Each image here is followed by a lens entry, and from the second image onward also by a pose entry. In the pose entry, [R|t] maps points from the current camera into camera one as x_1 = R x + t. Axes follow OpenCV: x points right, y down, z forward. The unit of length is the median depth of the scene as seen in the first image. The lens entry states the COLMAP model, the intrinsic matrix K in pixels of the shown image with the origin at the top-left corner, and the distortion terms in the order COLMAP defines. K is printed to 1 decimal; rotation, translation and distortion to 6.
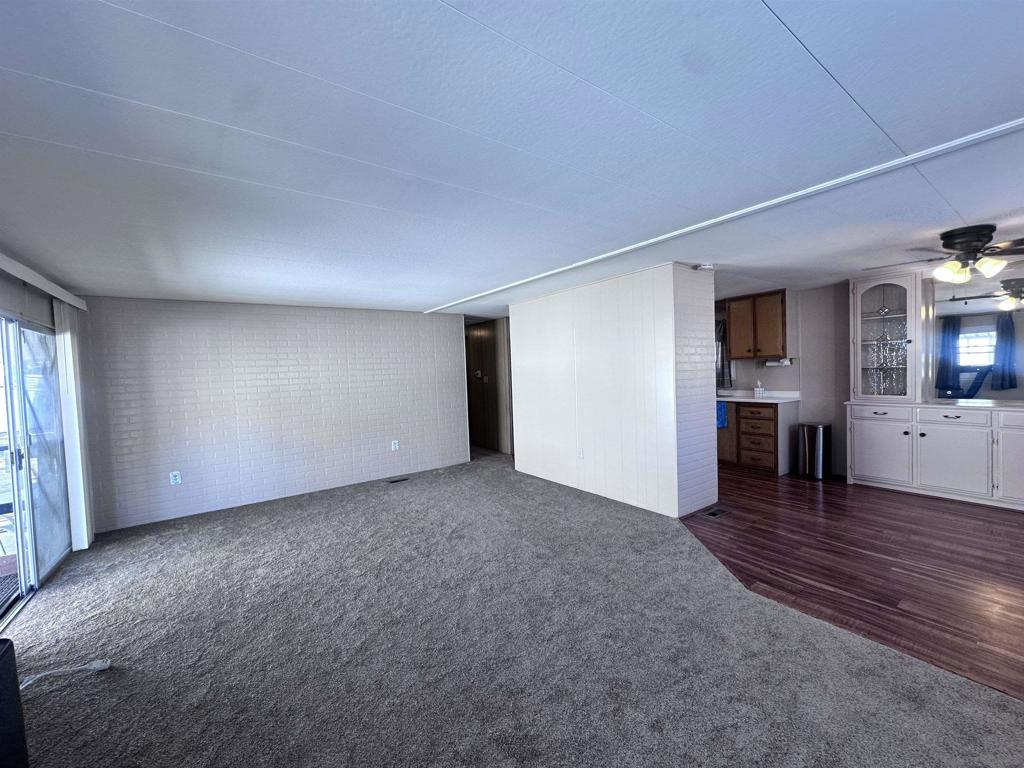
lens RADIAL K [[409.0, 0, 510.5], [0, 409.0, 385.9], [0, 0, 1]] dist [-0.002386, 0.000120]
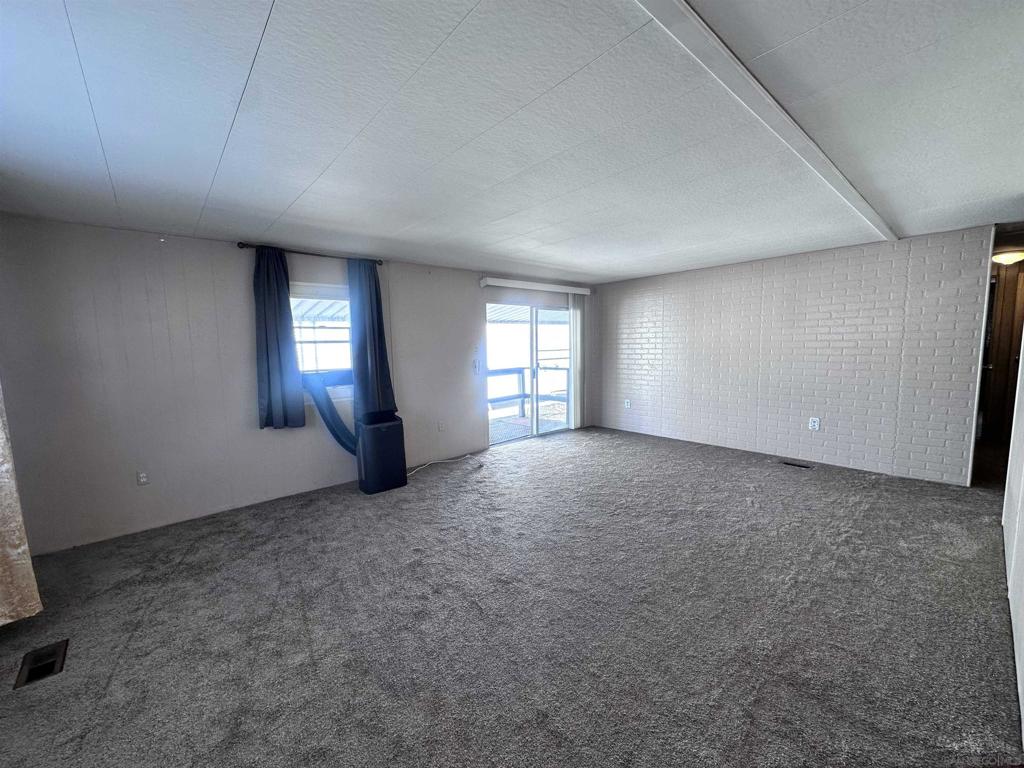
lens RADIAL K [[409.0, 0, 513.0], [0, 409.0, 381.5], [0, 0, 1]] dist [-0.002386, 0.000120]
pose [[0.098986, 0.130511, -0.986493, 0.643572], [-0.021337, 0.991412, 0.129021, -0.037422], [0.994860, 0.008278, 0.100921, 0.499634]]
